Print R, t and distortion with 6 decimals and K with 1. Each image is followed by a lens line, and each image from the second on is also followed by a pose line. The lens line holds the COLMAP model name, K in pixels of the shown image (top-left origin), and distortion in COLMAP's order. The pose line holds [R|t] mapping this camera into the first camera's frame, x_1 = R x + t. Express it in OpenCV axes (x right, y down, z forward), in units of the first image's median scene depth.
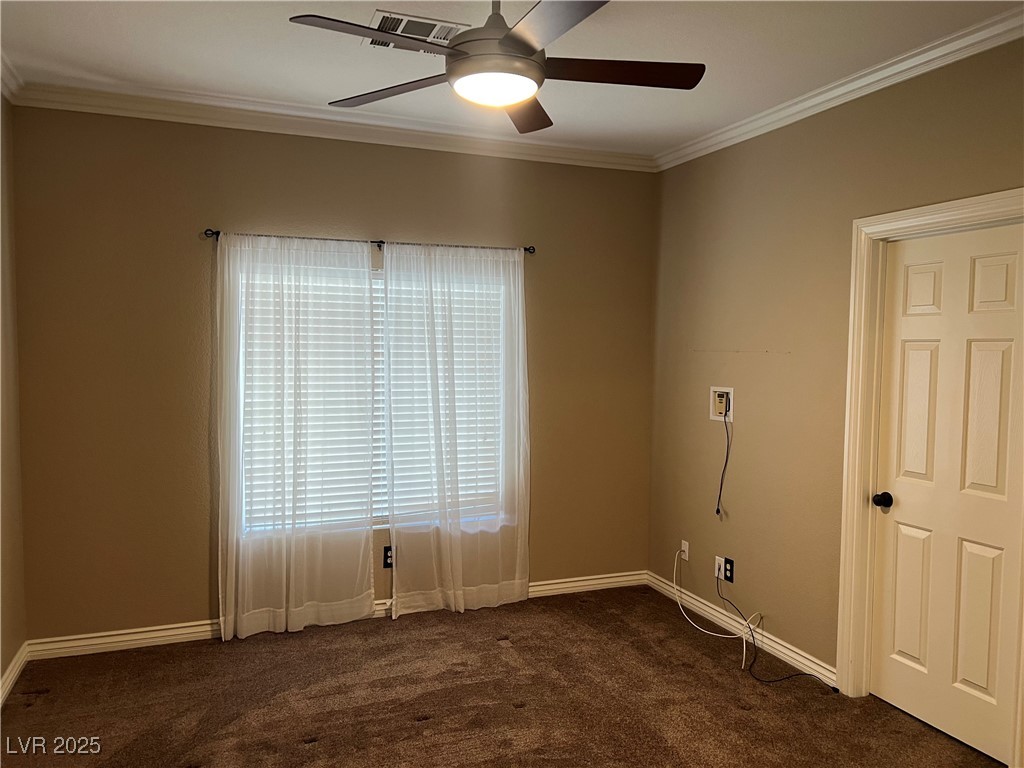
lens RADIAL K [[769.9, 0, 507.9], [0, 769.9, 381.9], [0, 0, 1]] dist [0.041614, -0.035920]
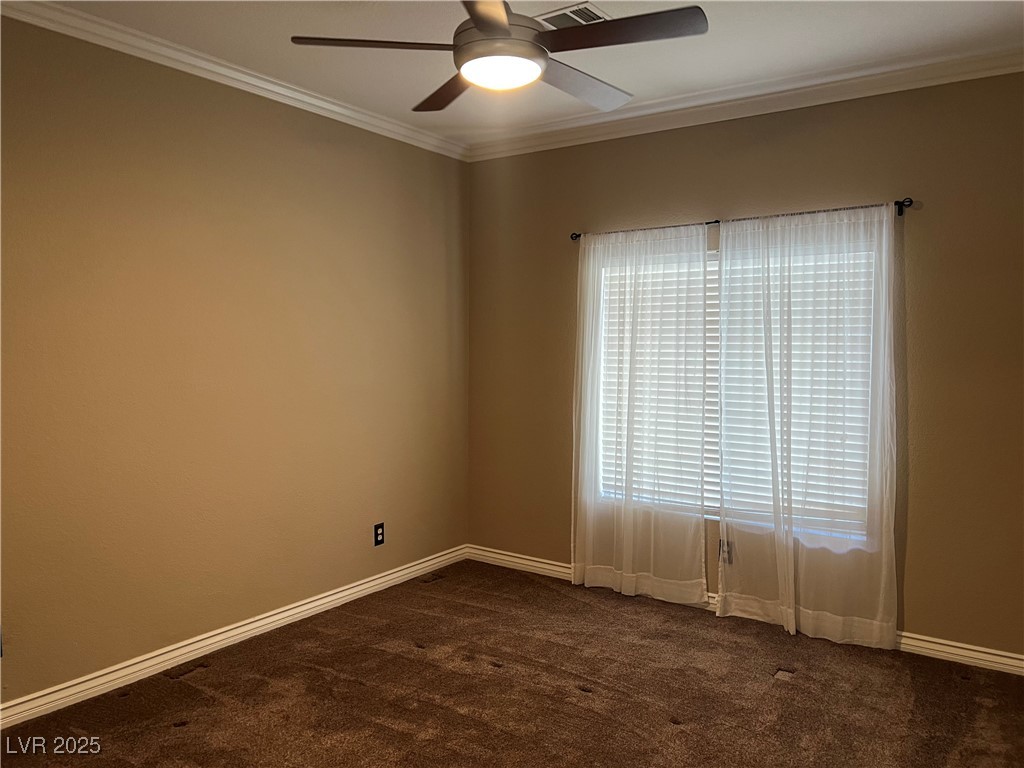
lens RADIAL K [[769.9, 0, 503.5], [0, 769.9, 385.4], [0, 0, 1]] dist [0.041614, -0.035920]
pose [[0.541591, 0.040817, -0.839651, 0.501938], [-0.036938, 0.999011, 0.024738, 0.008329], [0.839830, 0.017617, 0.542563, 0.253529]]
